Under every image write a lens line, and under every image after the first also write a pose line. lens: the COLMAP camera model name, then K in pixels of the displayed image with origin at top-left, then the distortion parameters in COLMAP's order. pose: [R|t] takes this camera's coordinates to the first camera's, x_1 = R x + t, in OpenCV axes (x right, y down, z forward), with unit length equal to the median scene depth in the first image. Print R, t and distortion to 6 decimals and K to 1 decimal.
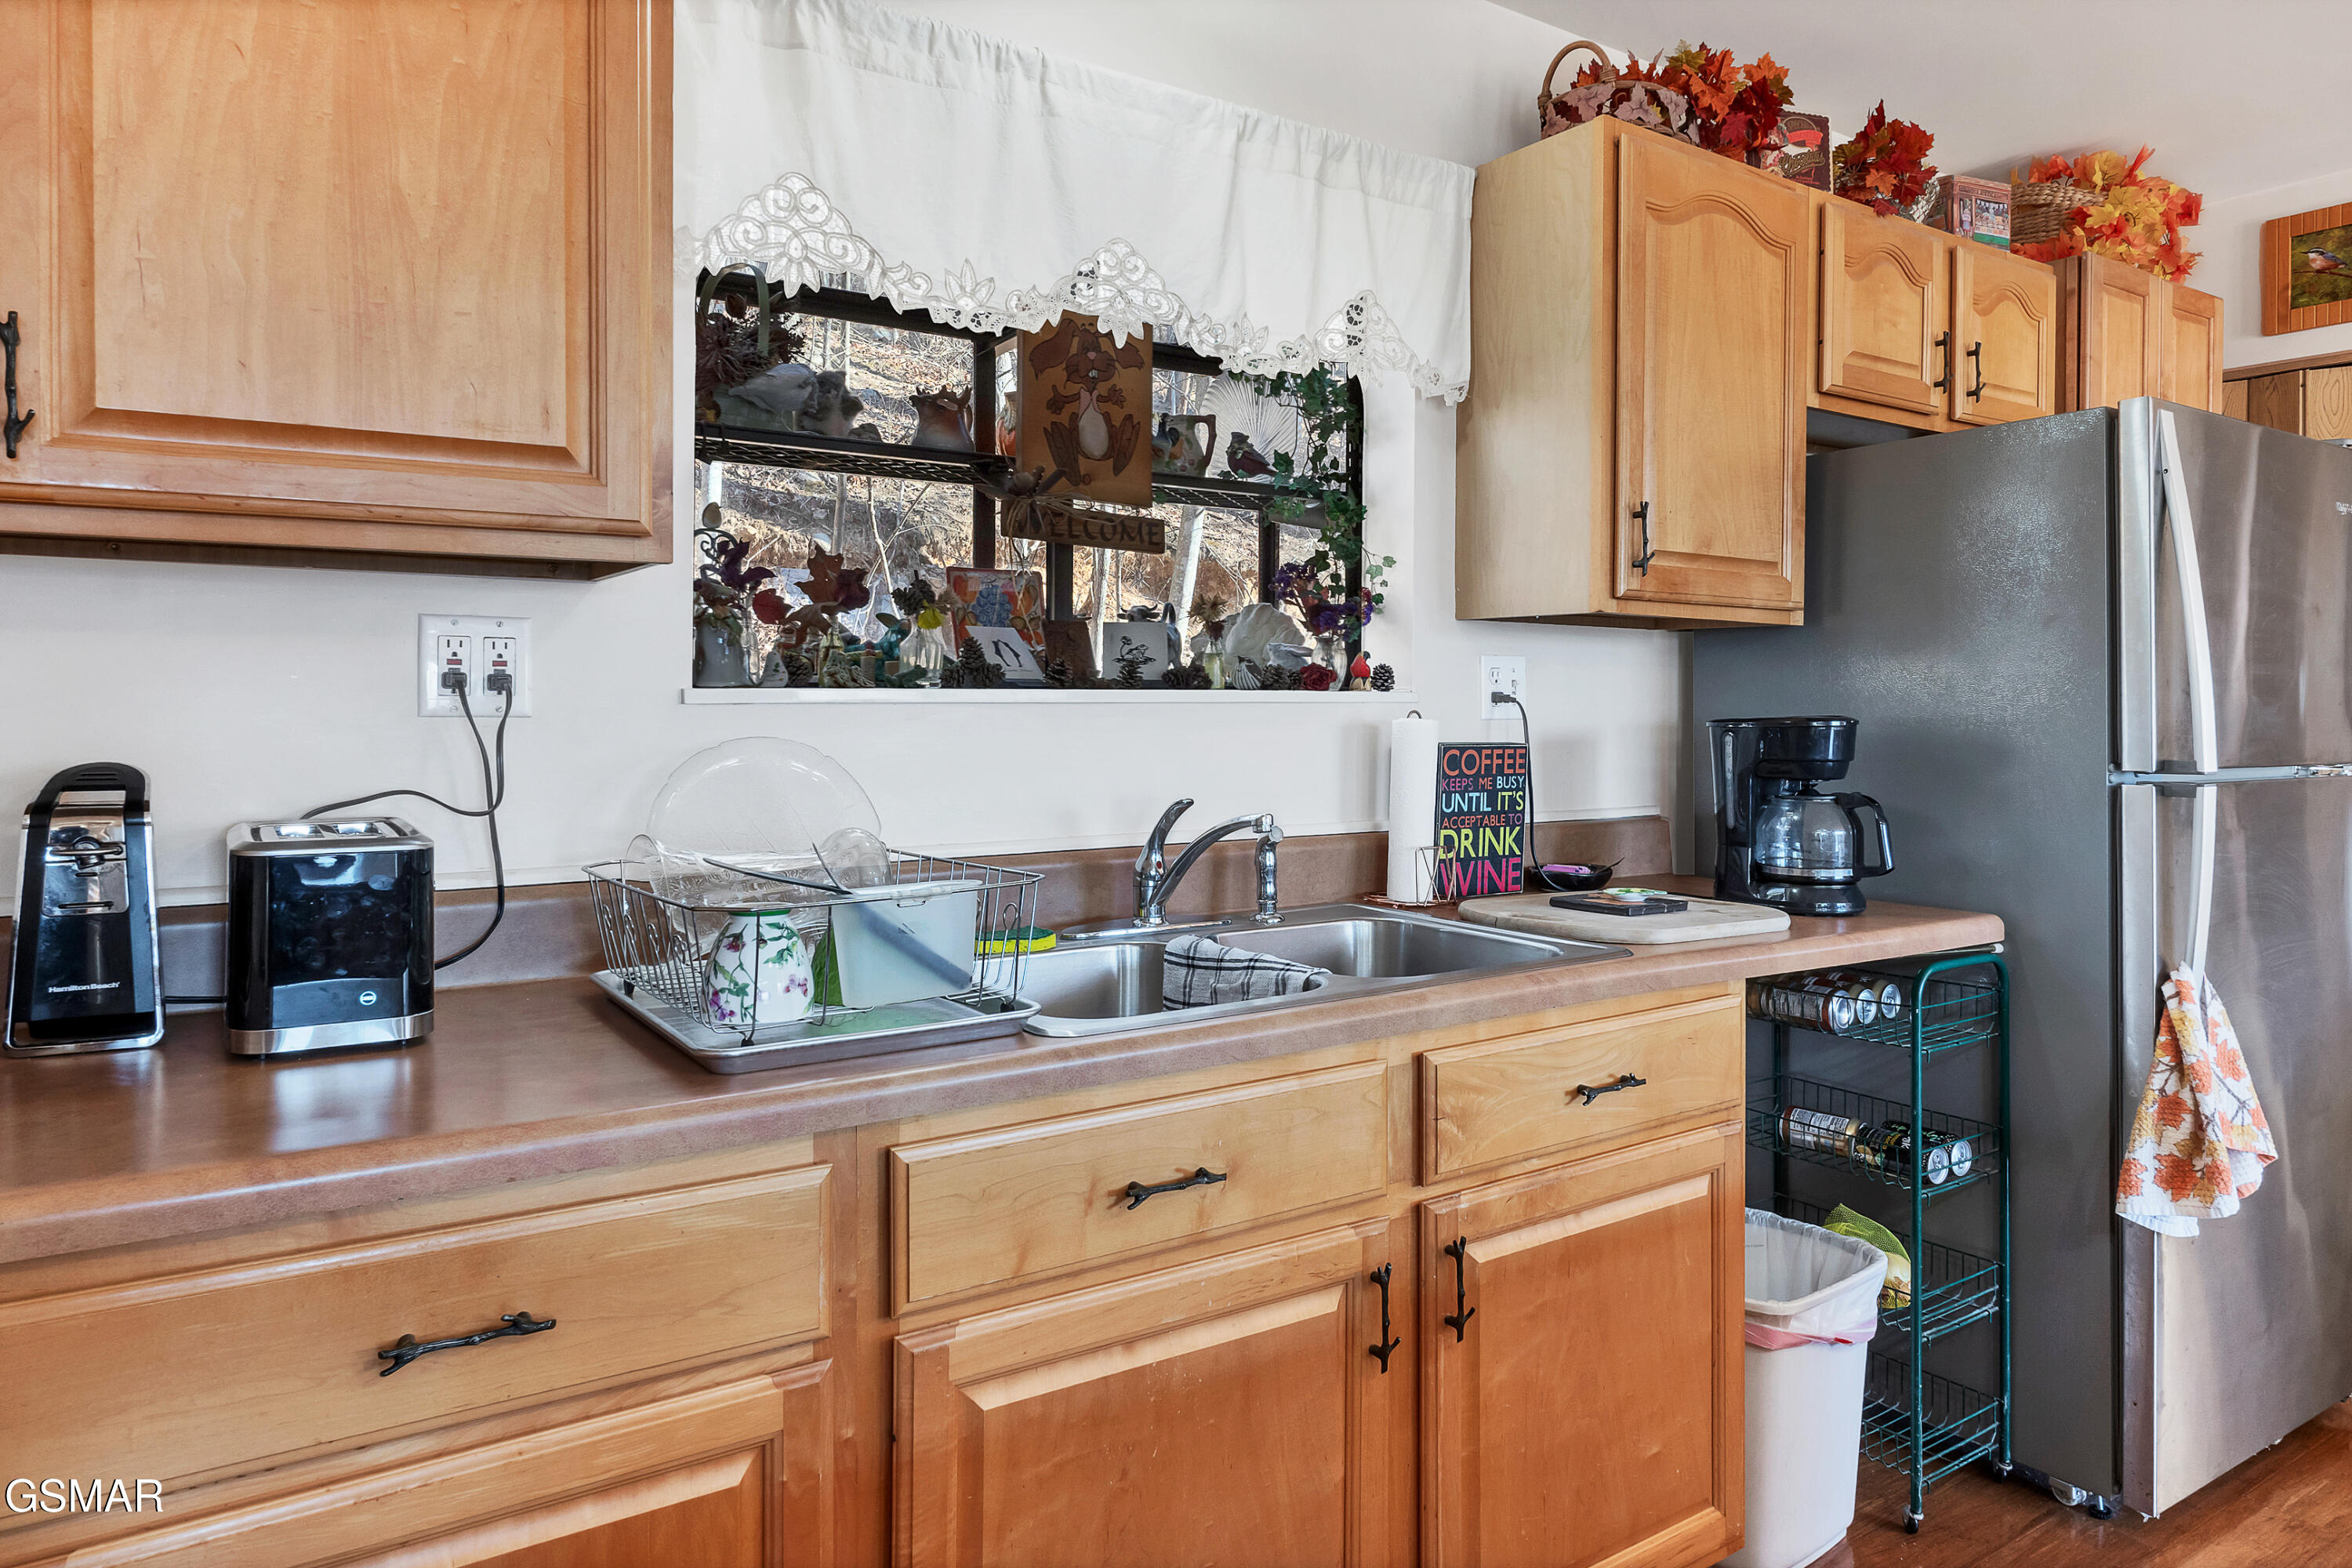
lens RADIAL K [[1485.9, 0, 1185.5], [0, 1485.9, 701.6], [0, 0, 1]] dist [-0.005155, -0.001171]
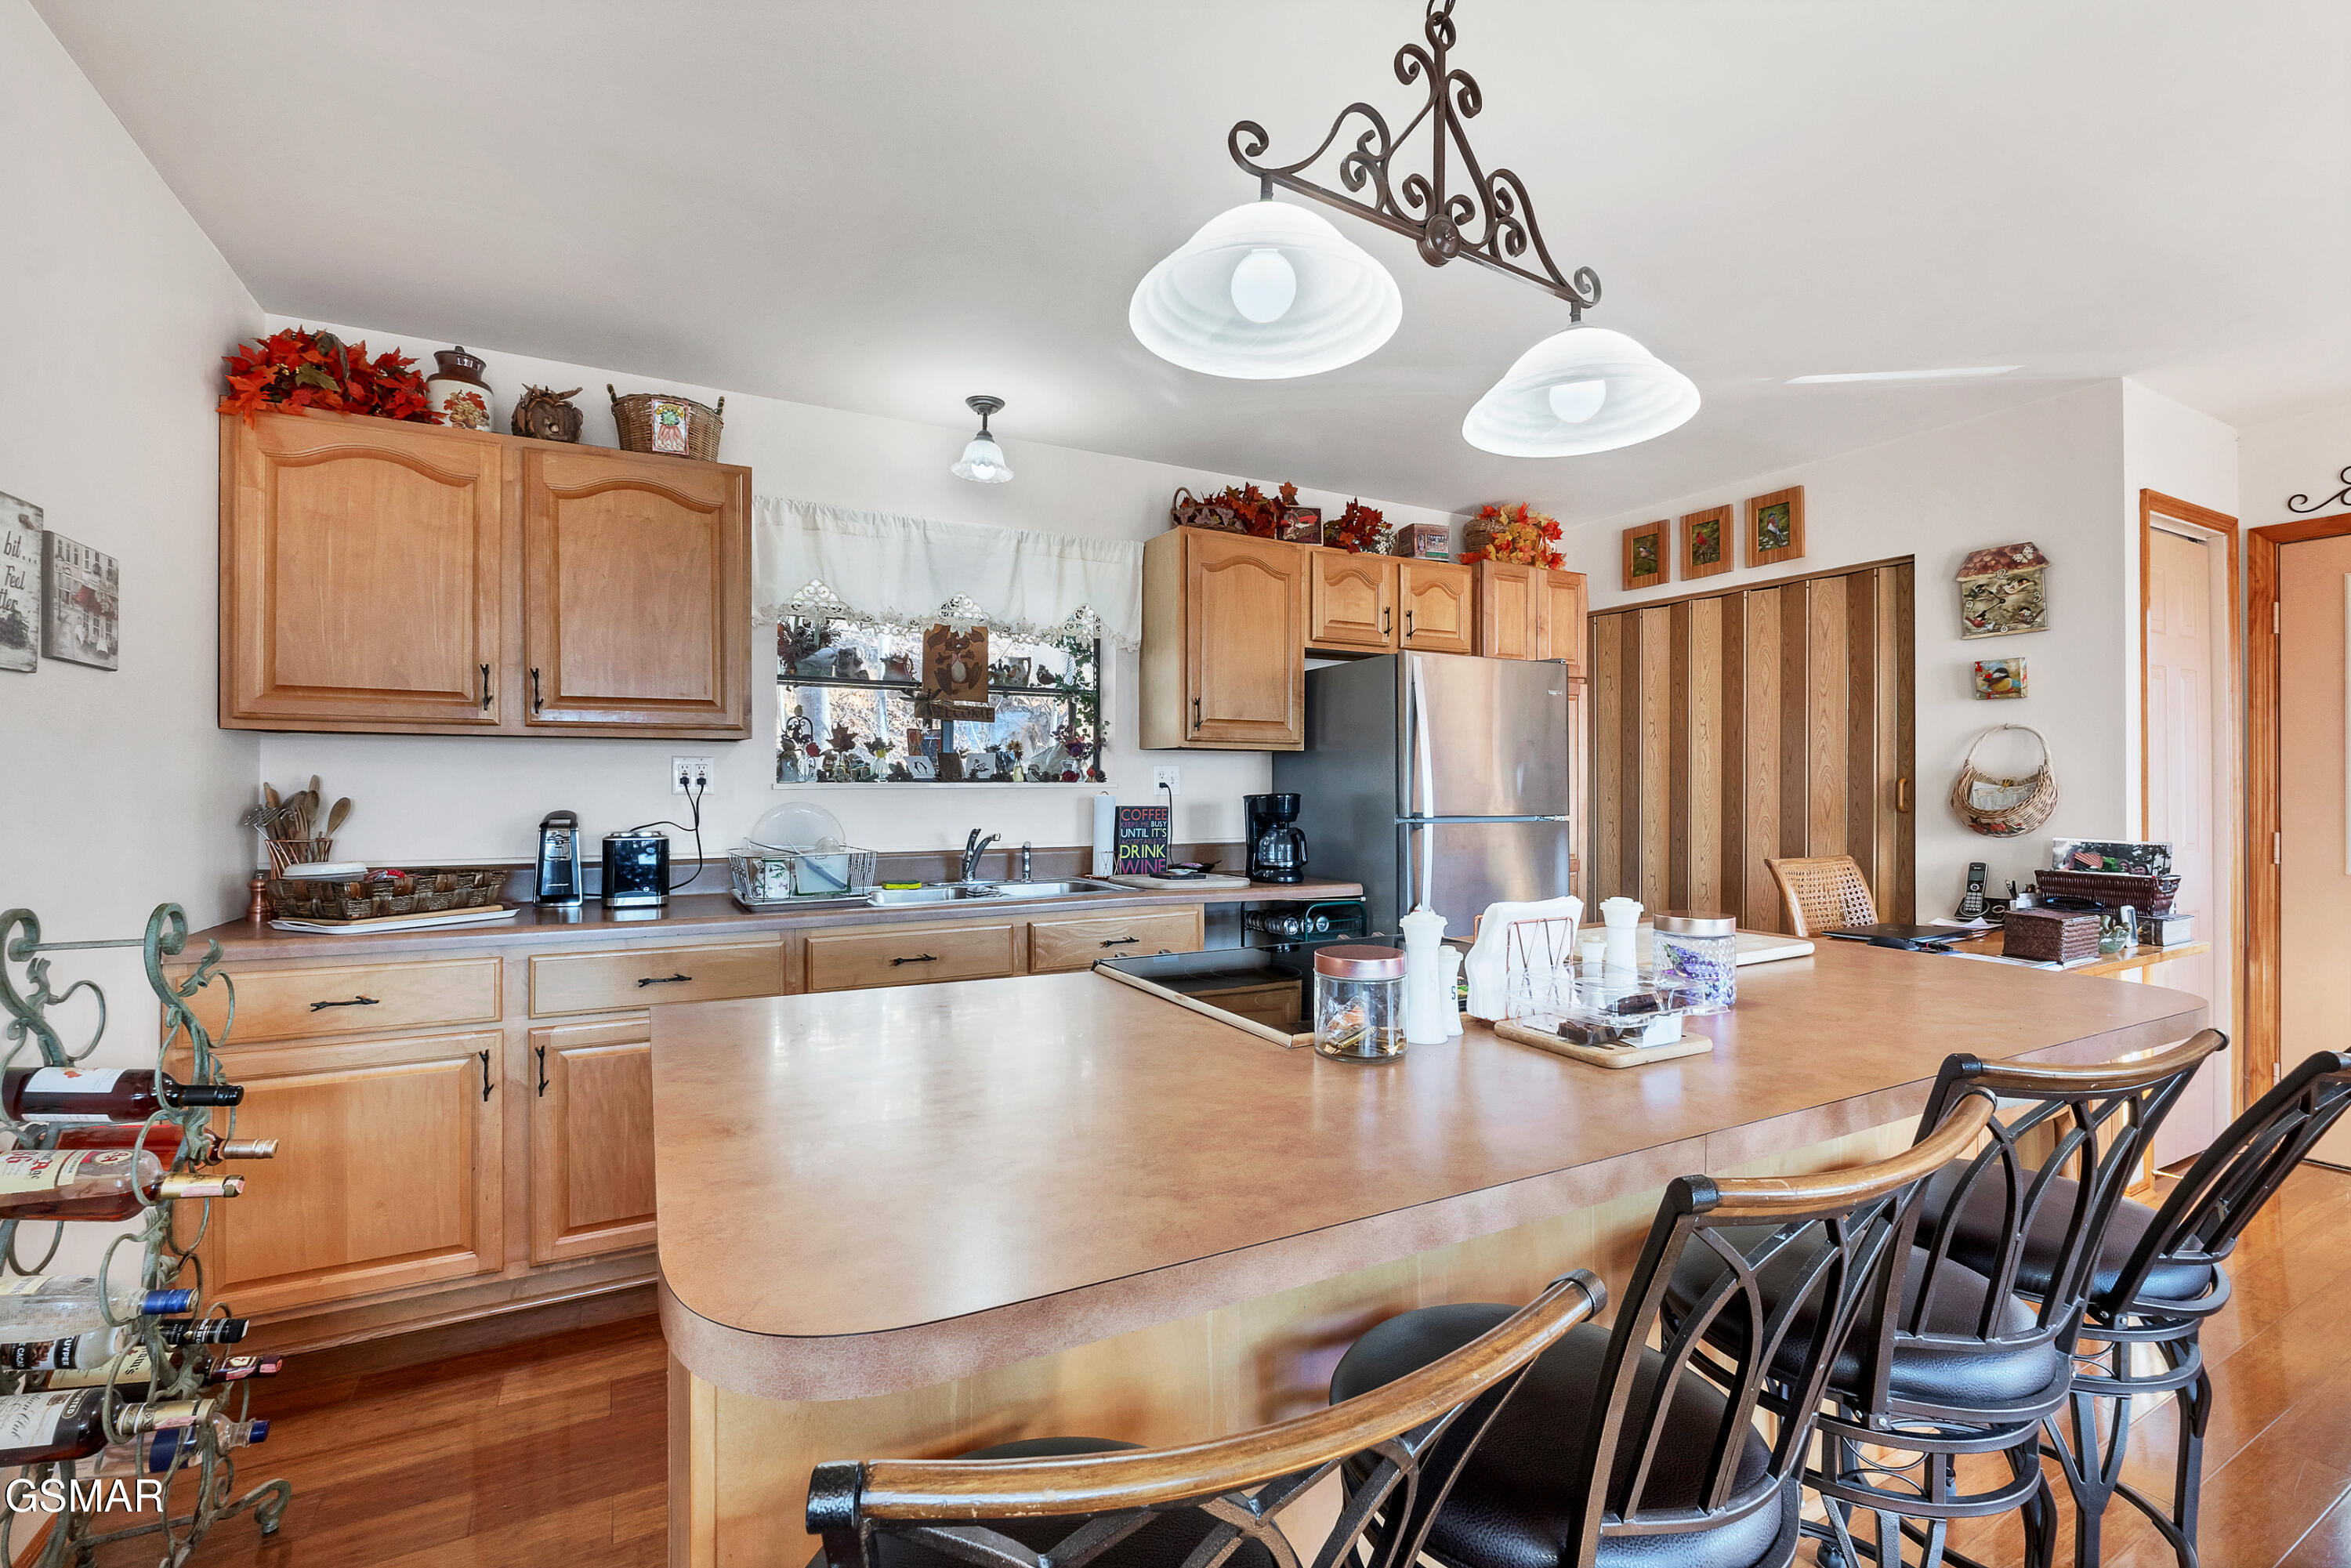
lens RADIAL K [[1040.0, 0, 1143.8], [0, 1040.0, 785.7], [0, 0, 1]] dist [-0.015568, -0.000357]
pose [[0.992612, -0.005027, -0.121226, 0.414505], [0.004628, 0.999983, -0.003572, 0.003649], [0.121241, 0.002985, 0.992619, -0.563091]]
